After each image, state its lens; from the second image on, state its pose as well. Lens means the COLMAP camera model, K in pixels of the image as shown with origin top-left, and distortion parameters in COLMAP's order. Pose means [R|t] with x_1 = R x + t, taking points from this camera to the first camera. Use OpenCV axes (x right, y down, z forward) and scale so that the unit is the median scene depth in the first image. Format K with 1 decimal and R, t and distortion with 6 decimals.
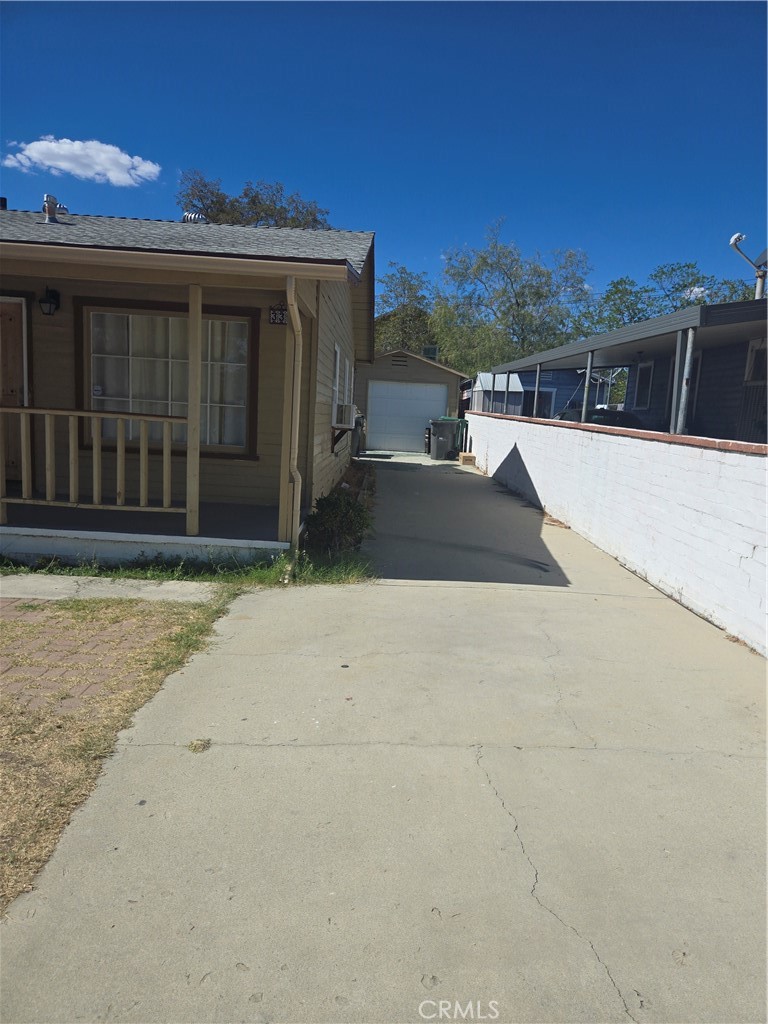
lens RADIAL K [[689.6, 0, 384.0], [0, 689.6, 512.0], [0, 0, 1]] dist [0.071333, -0.062288]
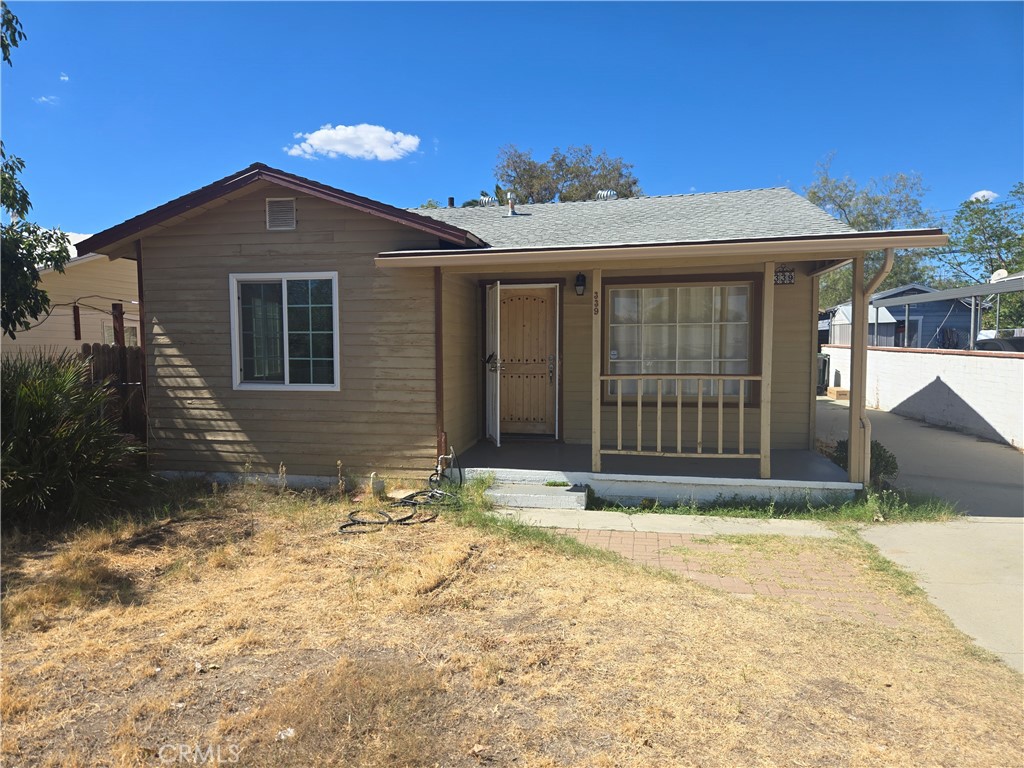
lens RADIAL K [[689.6, 0, 512.0], [0, 689.6, 384.0], [0, 0, 1]] dist [0.071333, -0.062288]
pose [[0.978575, -0.051612, -0.199318, -0.433149], [0.032030, 0.994446, -0.100253, -0.017946], [0.203386, 0.091721, 0.974793, -0.196384]]
